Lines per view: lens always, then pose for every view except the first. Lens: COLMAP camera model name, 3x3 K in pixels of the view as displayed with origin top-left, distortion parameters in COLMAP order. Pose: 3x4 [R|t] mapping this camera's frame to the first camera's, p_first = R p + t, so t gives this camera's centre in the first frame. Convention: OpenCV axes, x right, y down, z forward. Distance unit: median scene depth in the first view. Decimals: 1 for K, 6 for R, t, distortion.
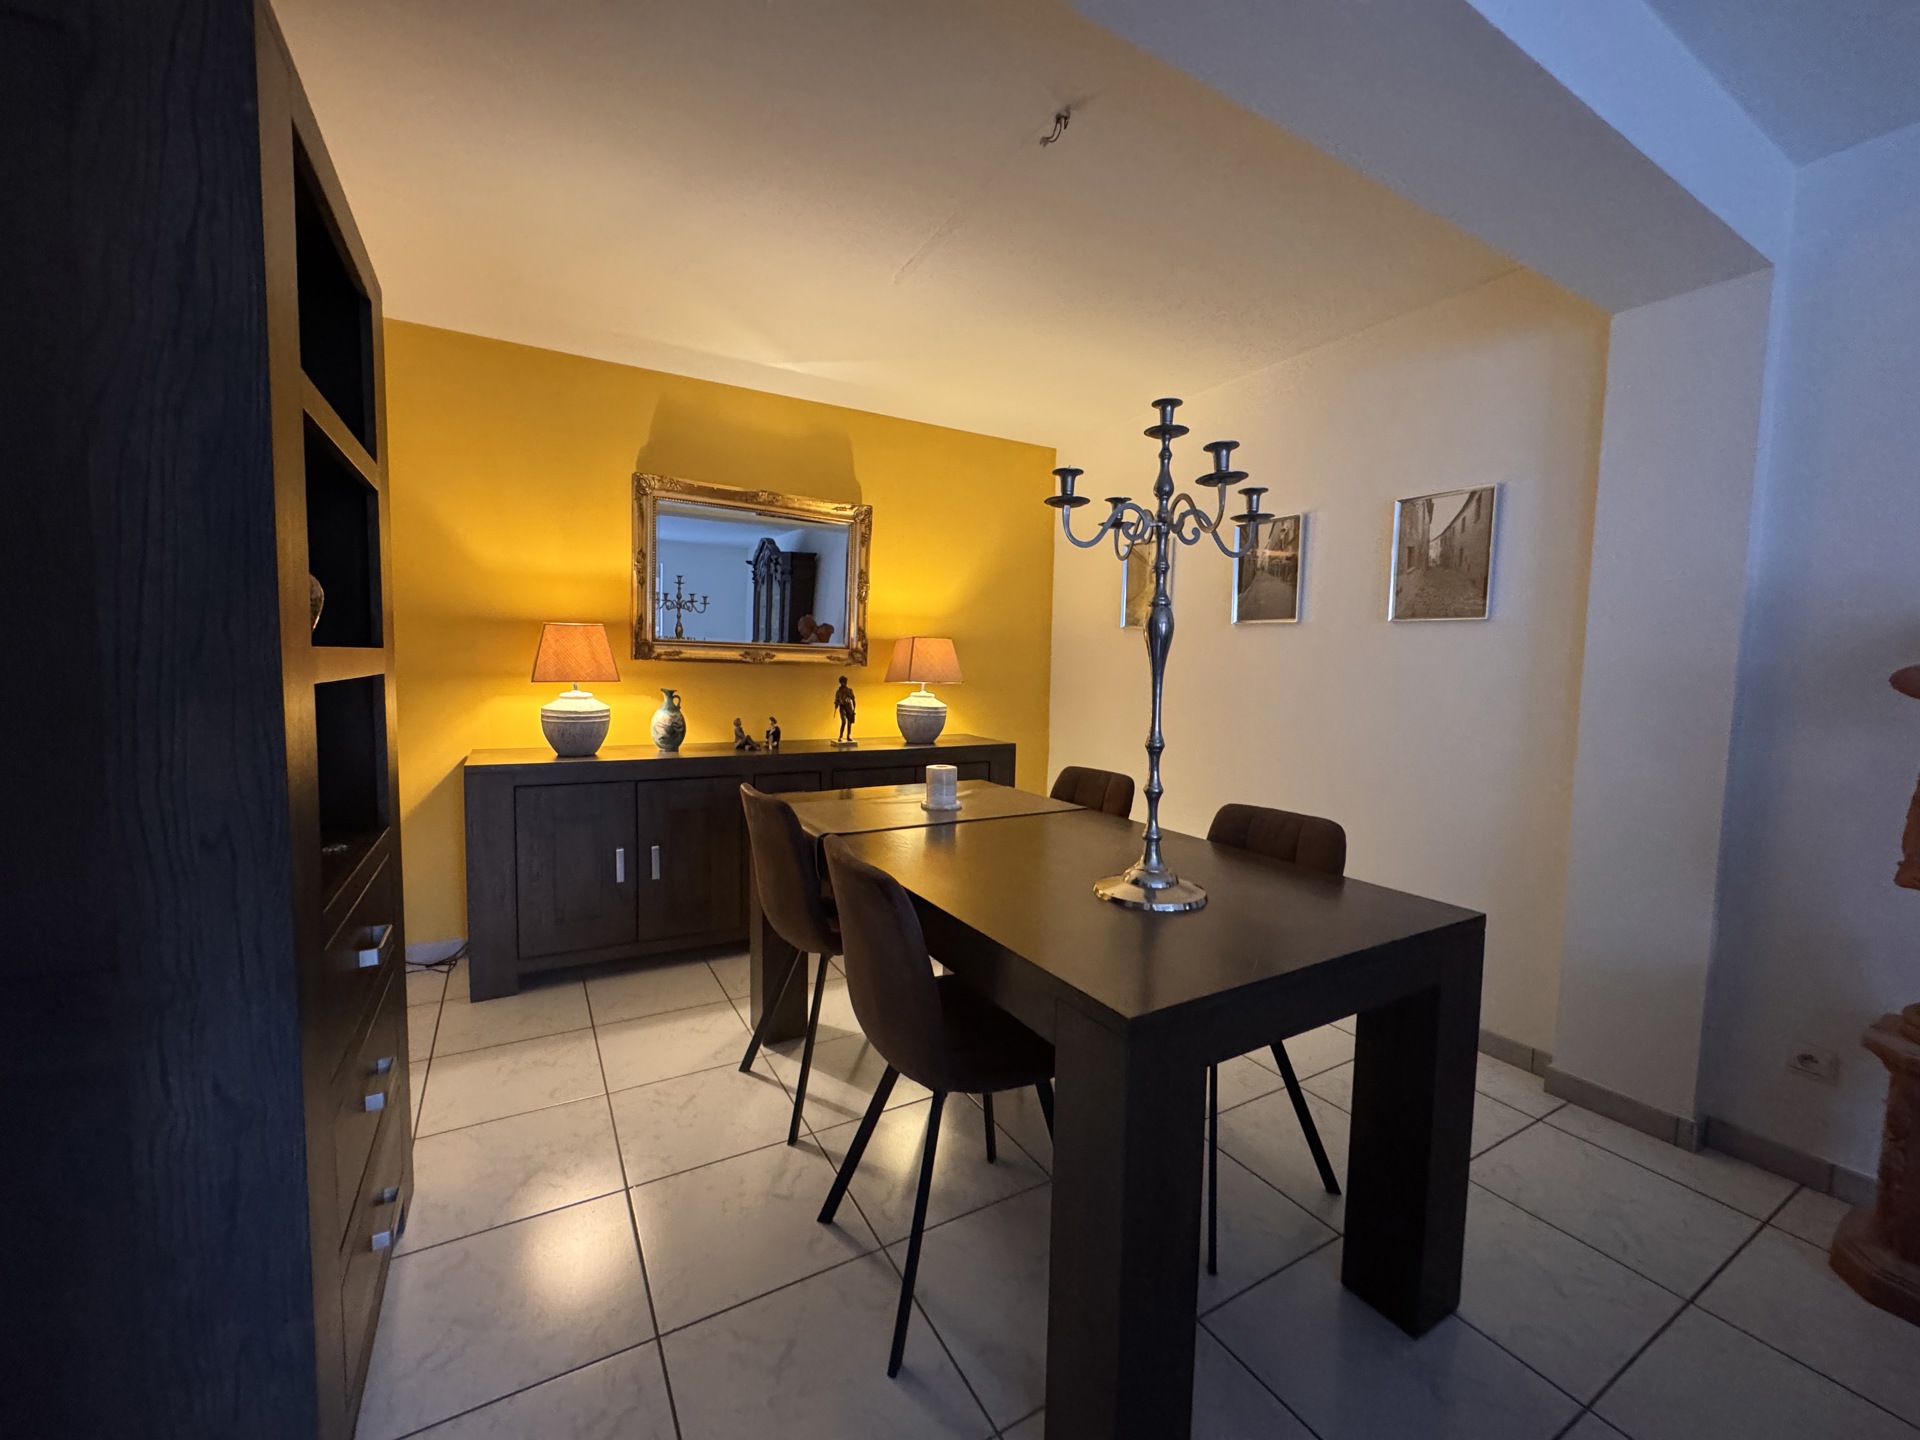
lens RADIAL K [[768.2, 0, 959.8], [0, 768.2, 717.1], [0, 0, 1]] dist [-0.001394, -0.000189]
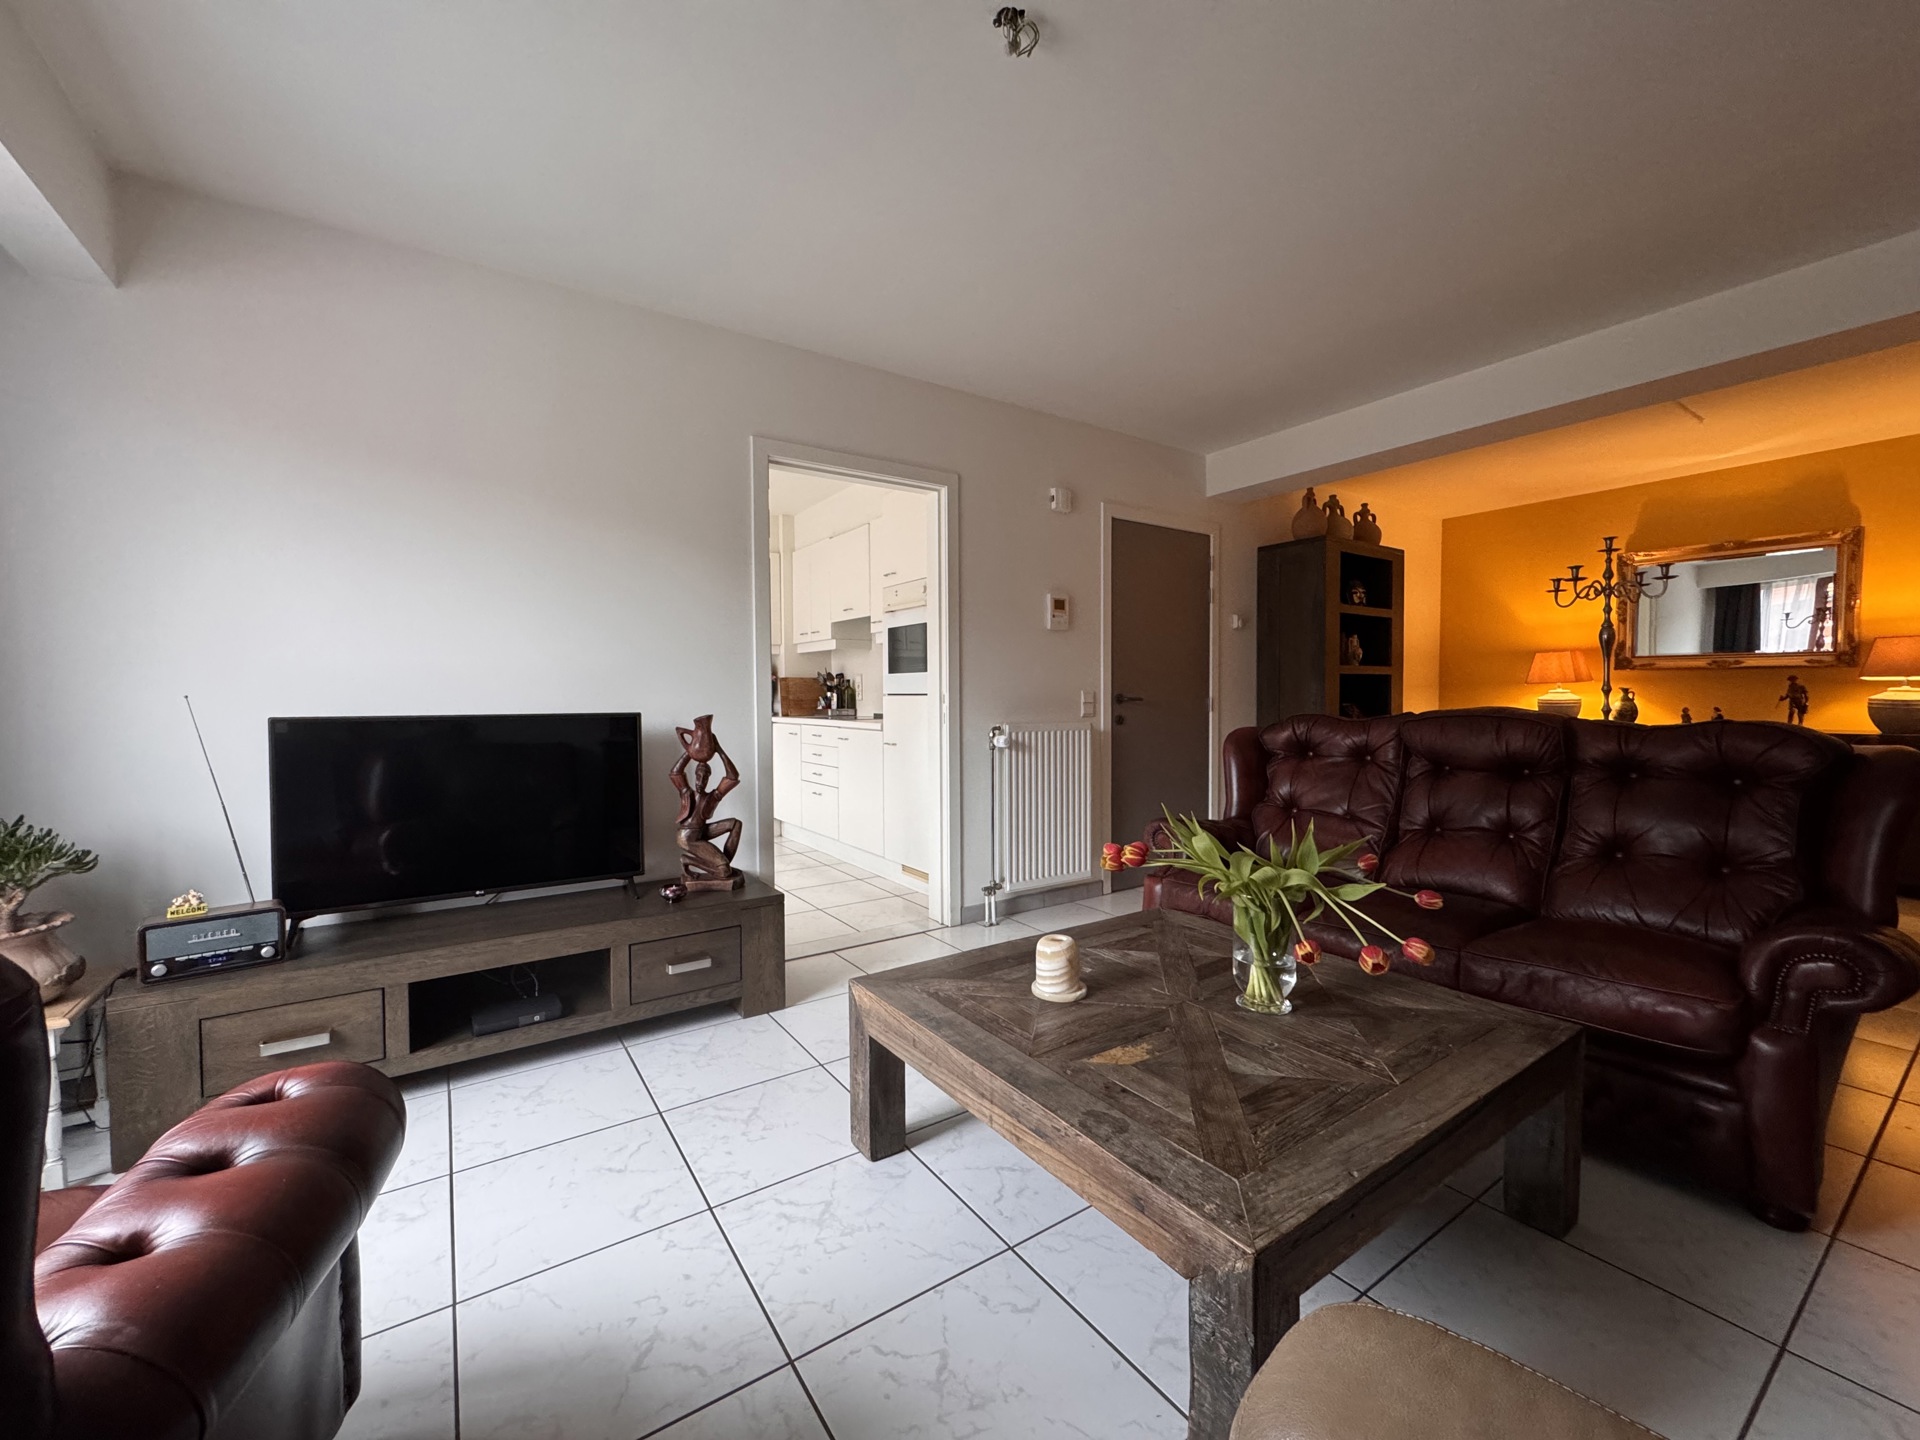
lens RADIAL K [[768.2, 0, 959.8], [0, 768.2, 717.1], [0, 0, 1]] dist [-0.001394, -0.000189]
pose [[0.067894, 0.005277, -0.997679, 1.071685], [-0.063932, 0.997954, 0.000928, 0.107365], [0.995642, 0.063720, 0.068092, -0.456990]]
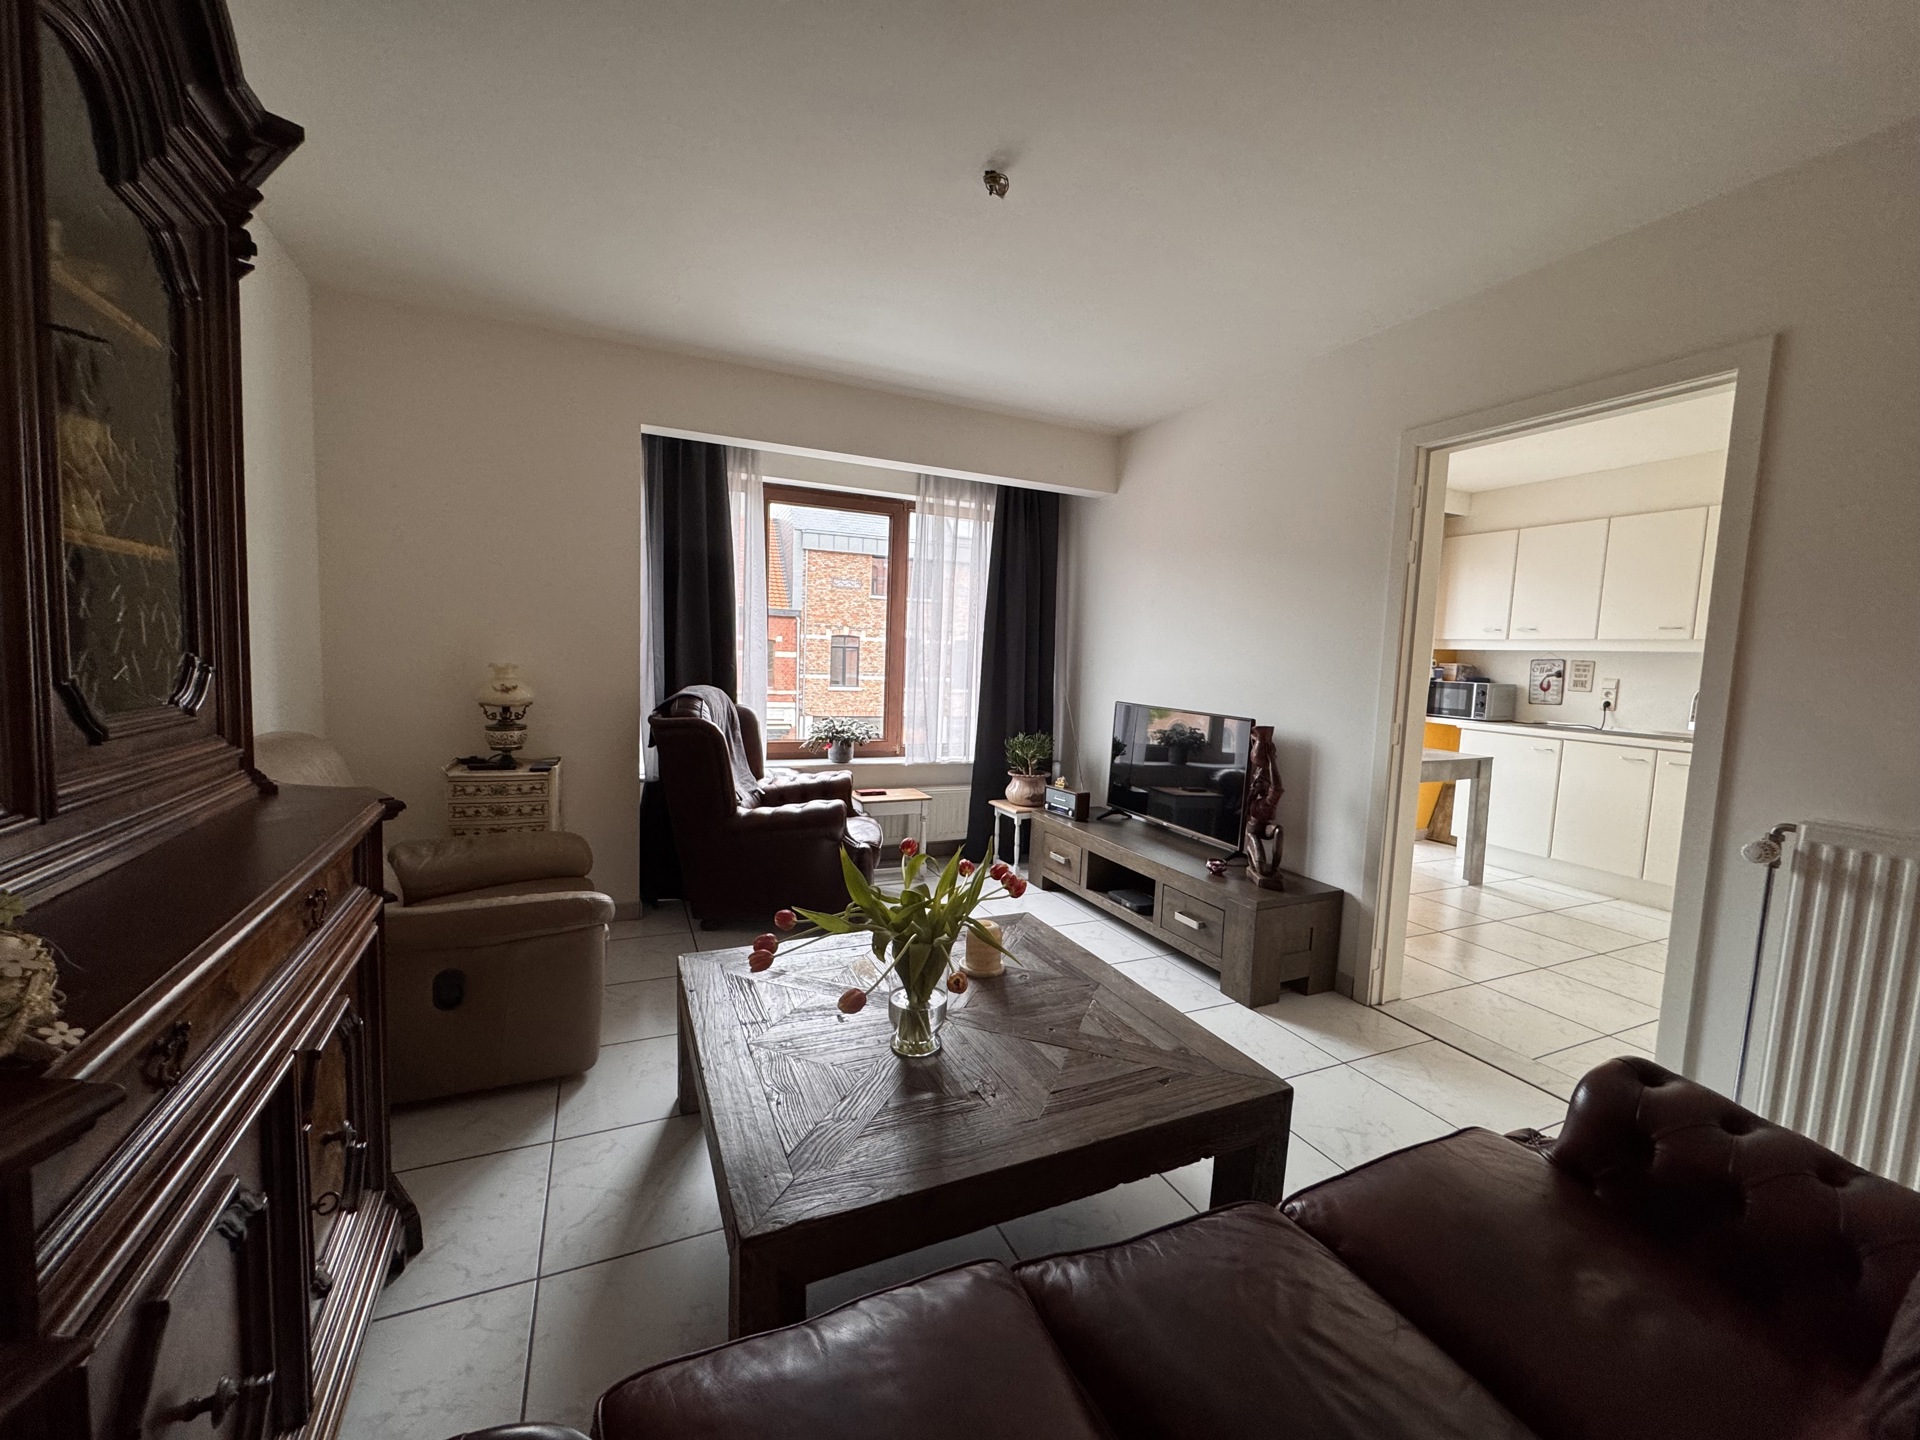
lens RADIAL K [[768.2, 0, 959.8], [0, 768.2, 717.1], [0, 0, 1]] dist [-0.001394, -0.000189]
pose [[-0.994712, -0.062390, 0.081584, 0.519406], [-0.048618, 0.985747, 0.161059, -0.017498], [-0.090470, 0.156241, -0.983567, 0.265401]]
